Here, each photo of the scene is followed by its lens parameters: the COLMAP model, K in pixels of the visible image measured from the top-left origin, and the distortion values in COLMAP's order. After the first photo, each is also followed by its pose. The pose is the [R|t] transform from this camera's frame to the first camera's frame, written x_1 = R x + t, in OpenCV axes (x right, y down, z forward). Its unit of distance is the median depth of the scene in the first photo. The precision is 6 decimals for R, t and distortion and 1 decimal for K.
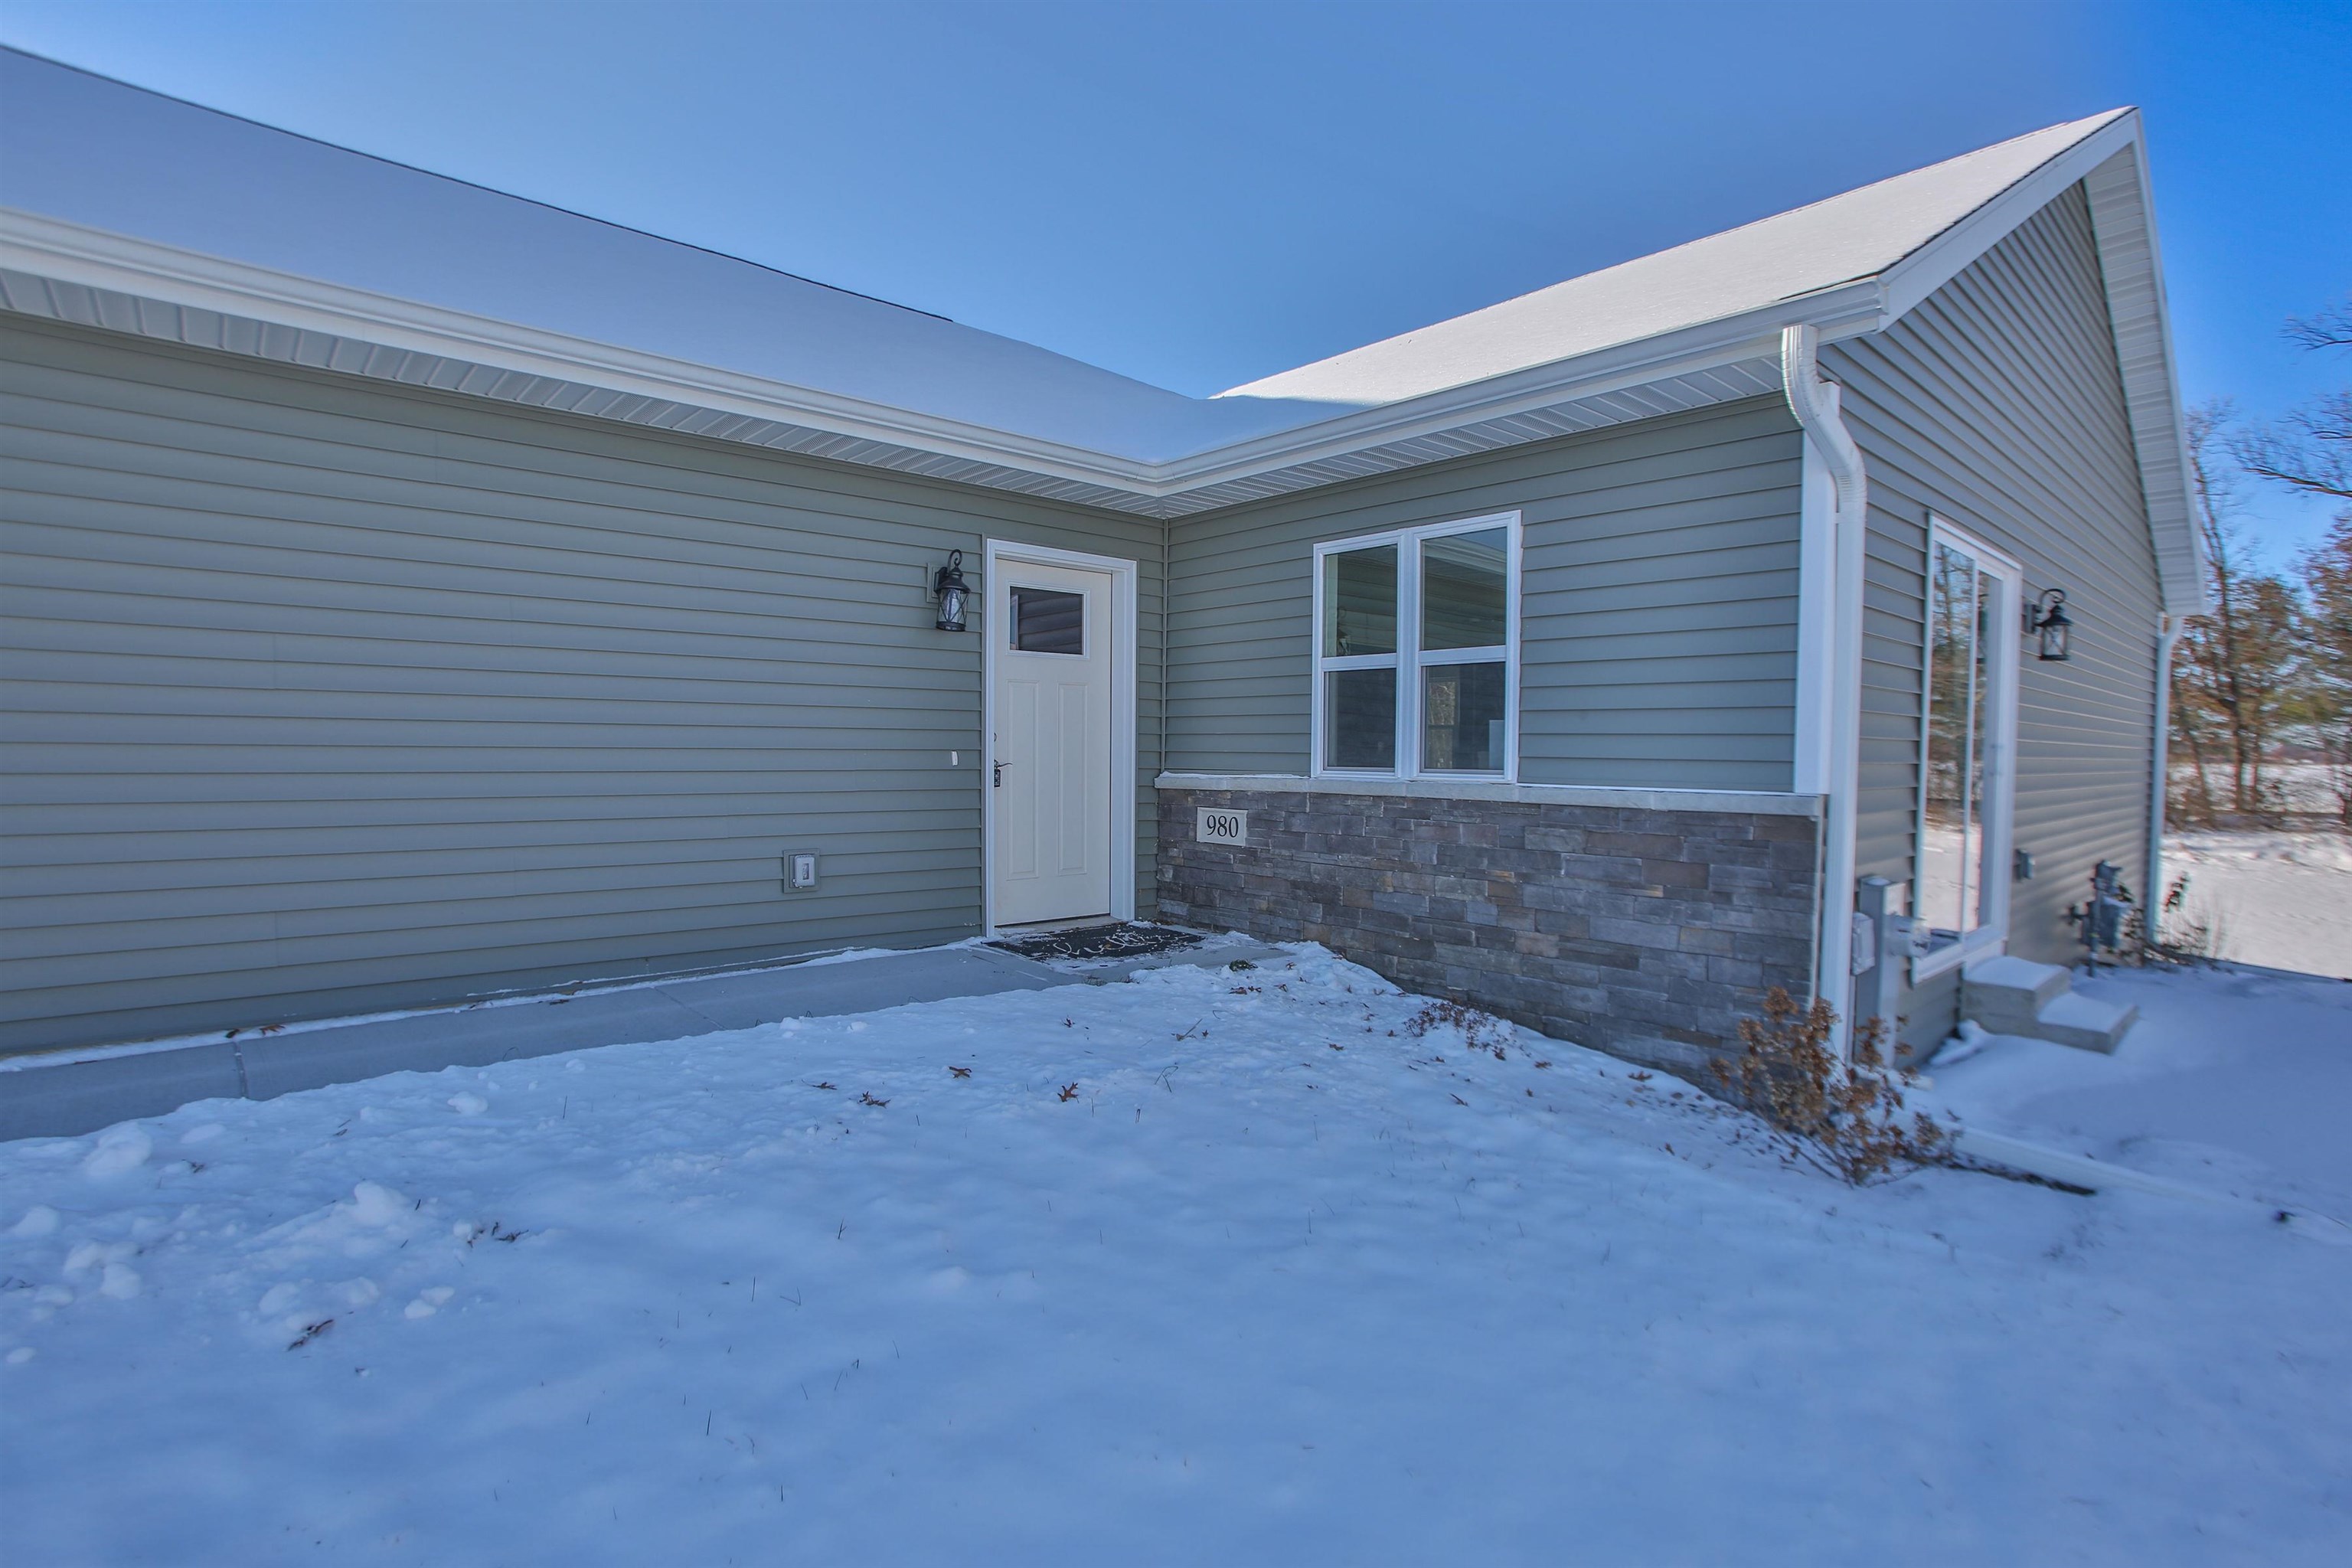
lens RADIAL K [[1125.5, 0, 1254.9], [0, 1125.5, 790.8], [0, 0, 1]] dist [-0.000870, 0.000449]
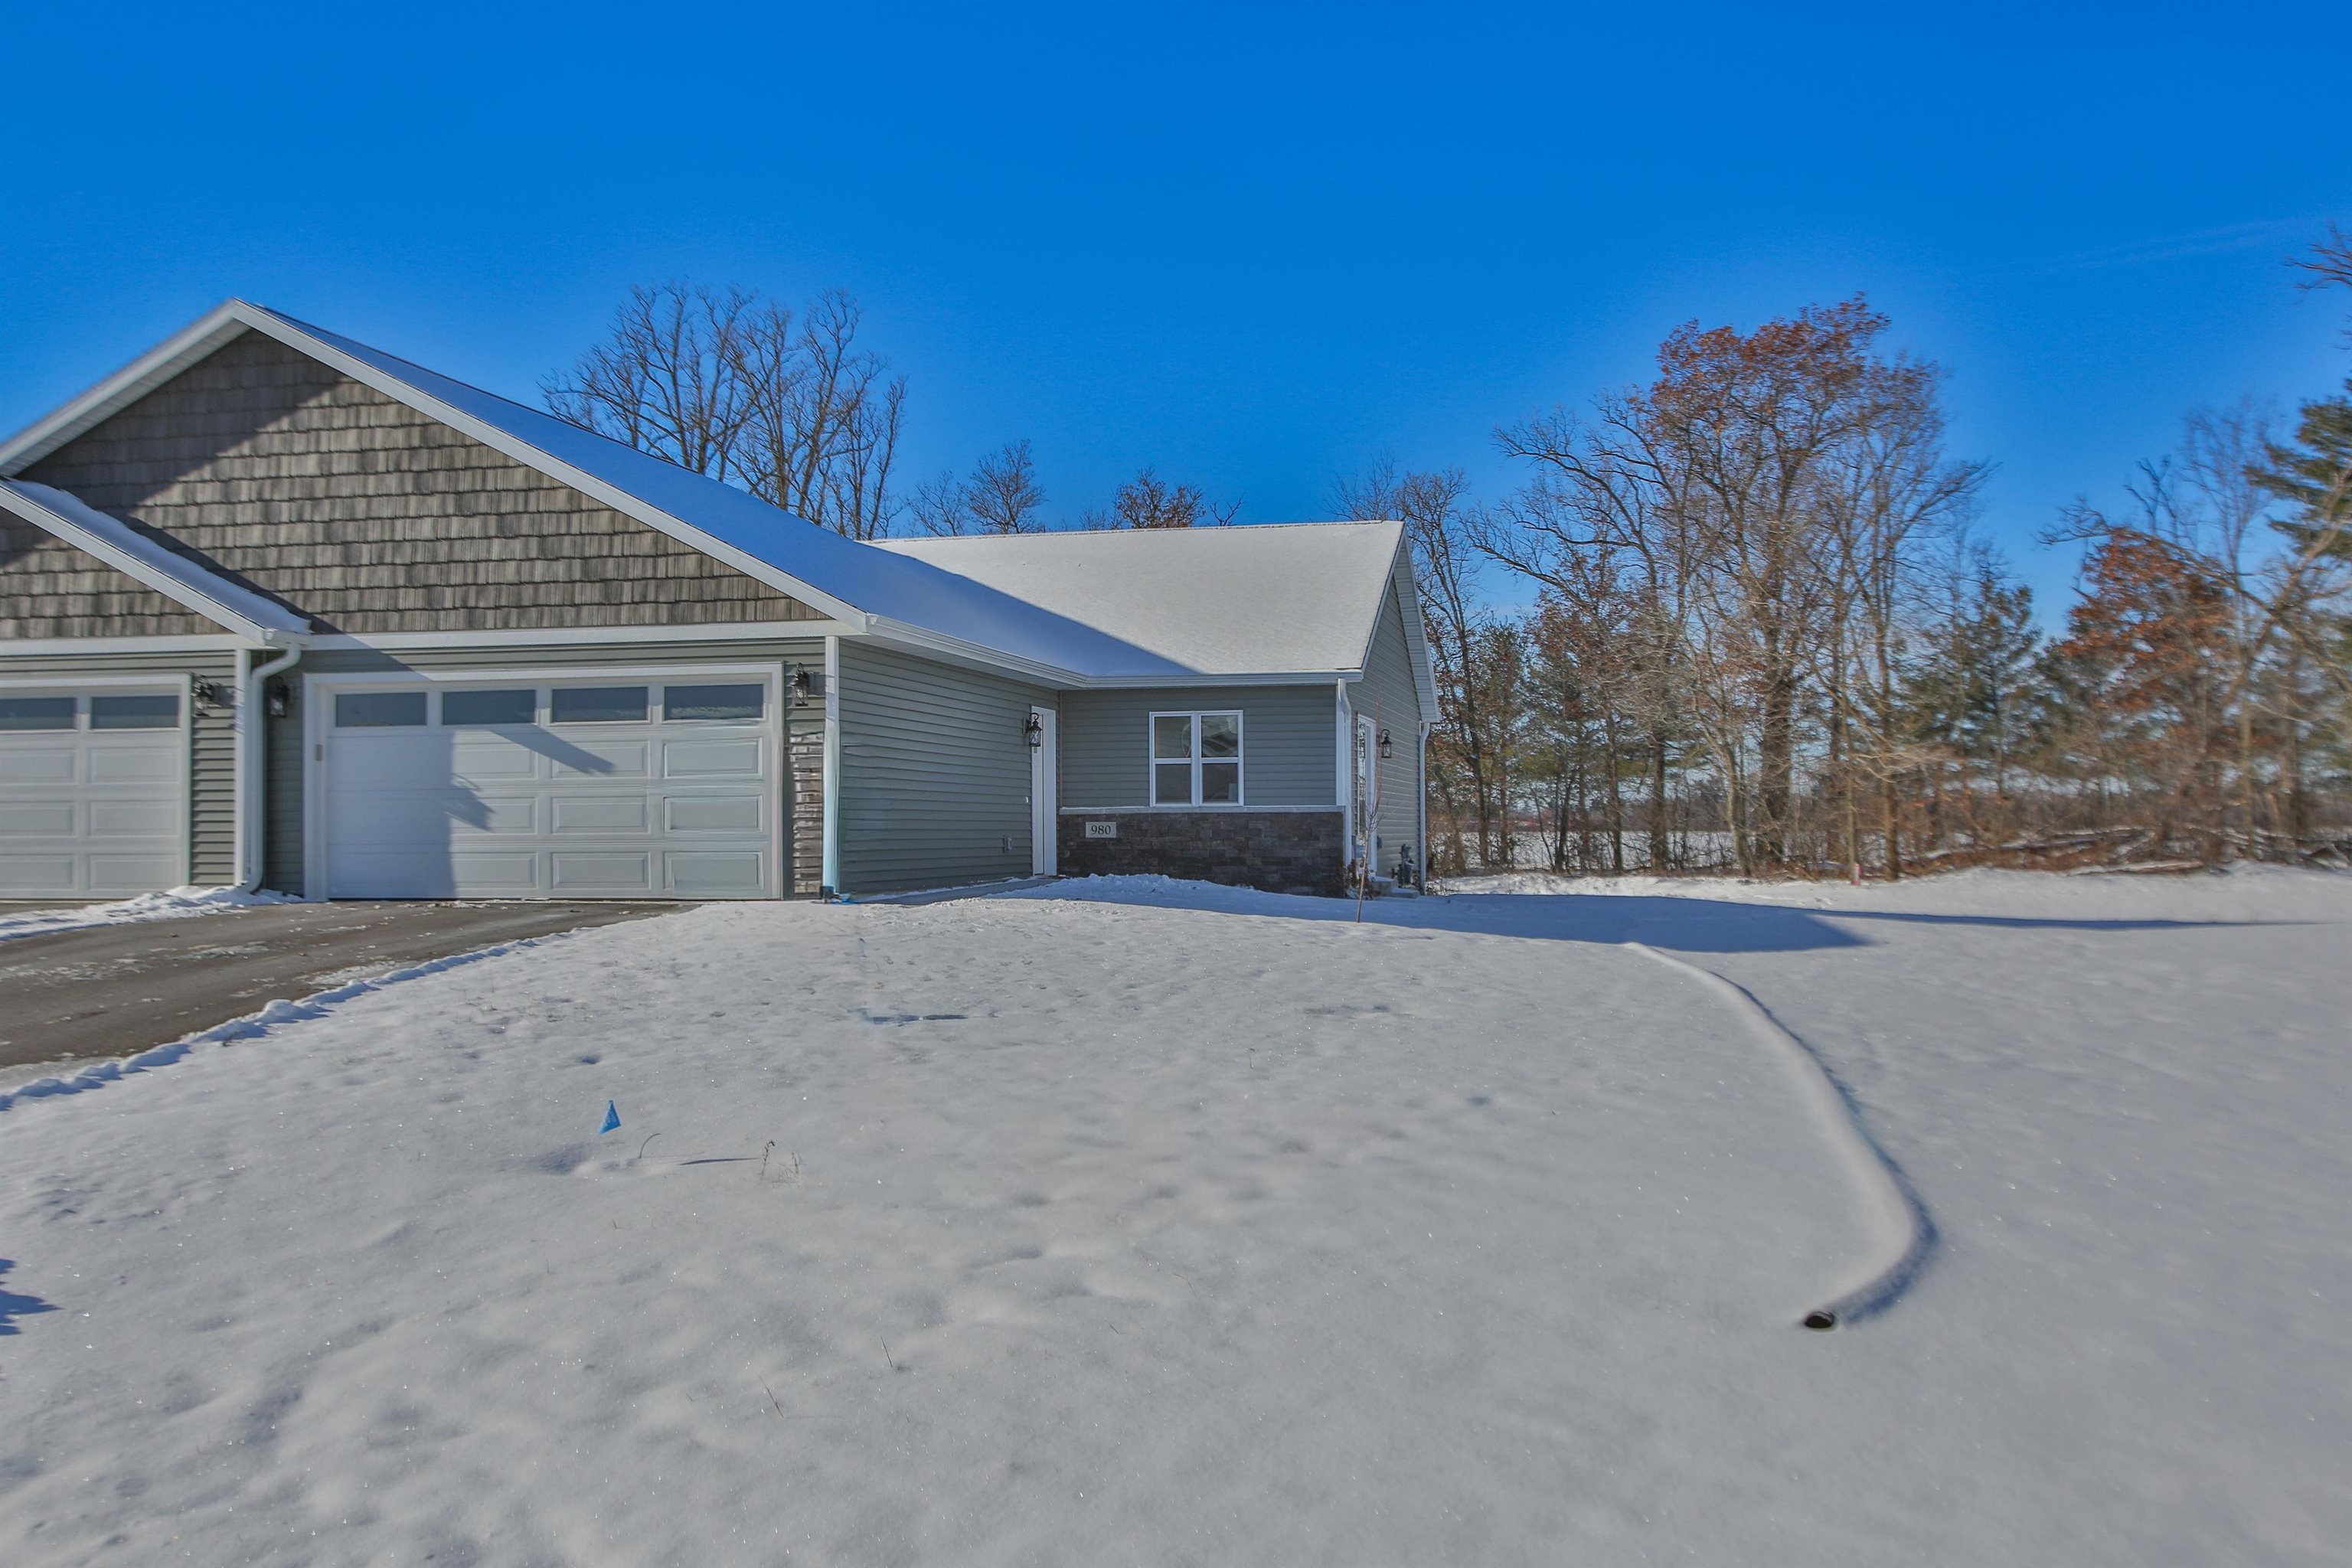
lens RADIAL K [[2041.1, 0, 1176.0], [0, 2041.1, 784.0], [0, 0, 1]] dist [0.002128, 0.006504]
pose [[0.848625, -0.003673, 0.528982, -2.313716], [0.033913, 0.998297, -0.047474, 0.155494], [-0.527907, 0.058227, 0.847304, -2.873434]]
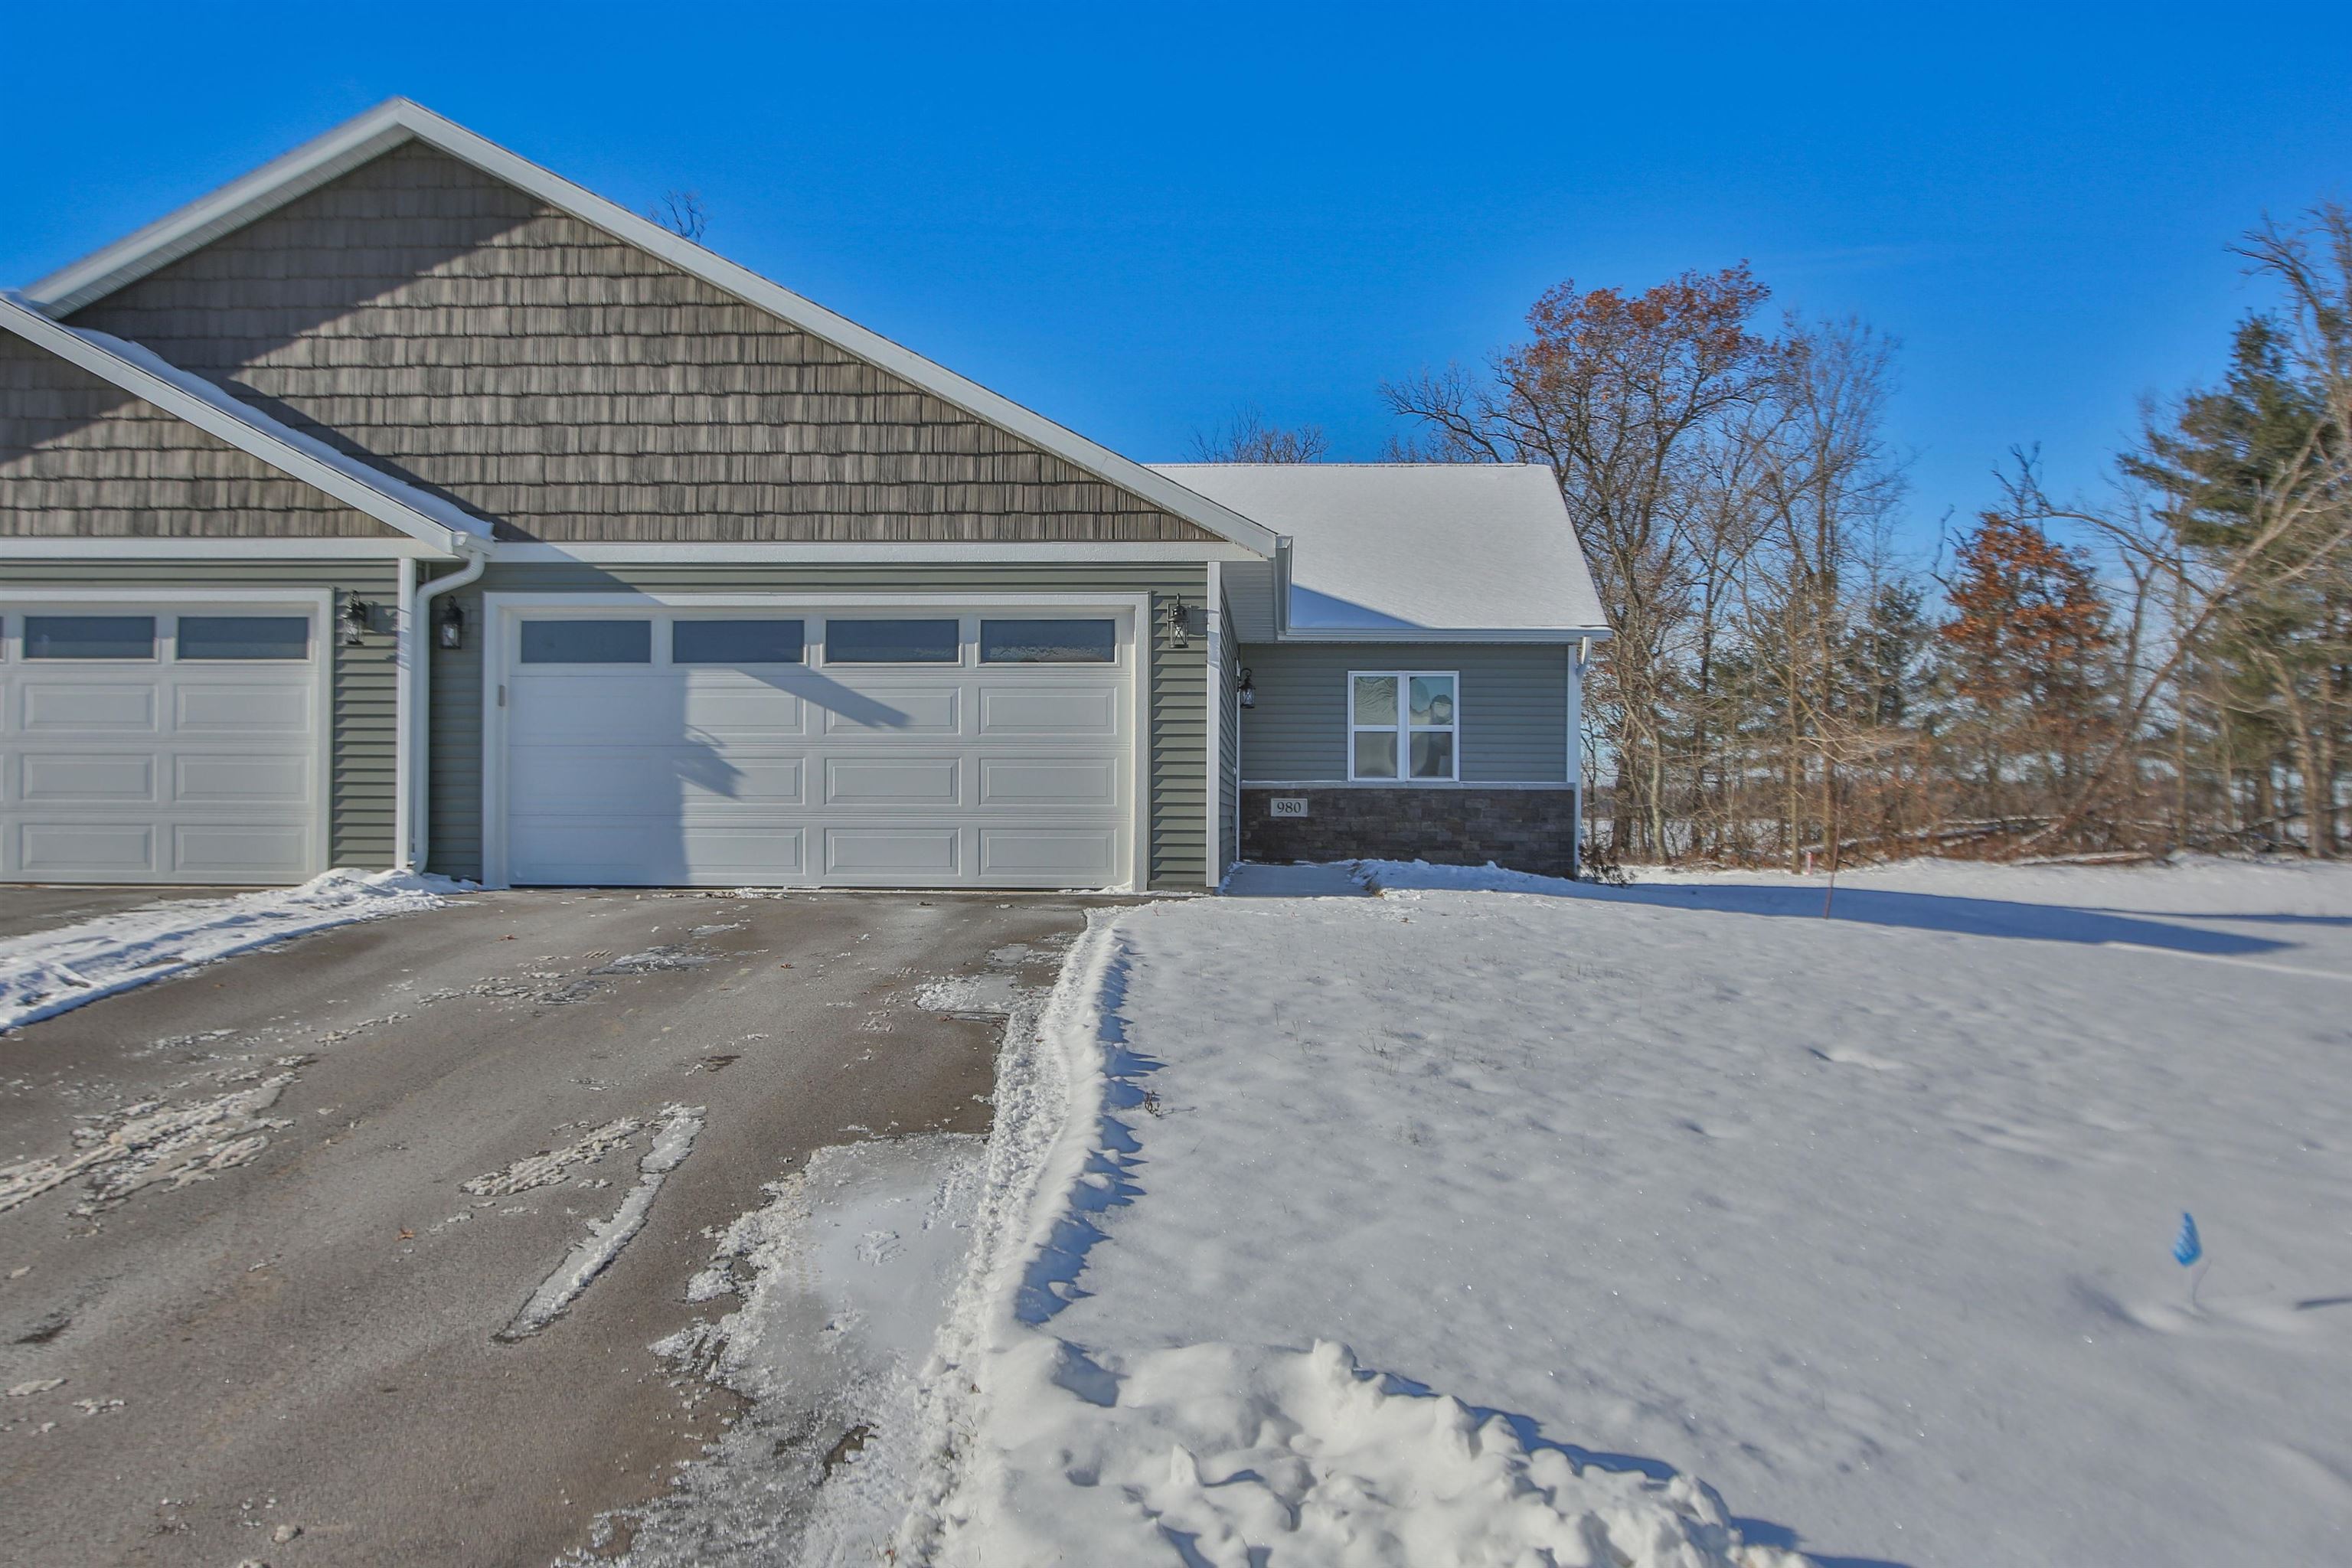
lens RADIAL K [[2131.5, 0, 1176.0], [0, 2131.5, 784.0], [0, 0, 1]] dist [-0.004637, -0.000662]
pose [[0.746988, 0.001516, 0.664836, -2.920221], [0.027761, 0.999054, -0.033470, 0.120996], [-0.664258, 0.043459, 0.746239, -1.810911]]
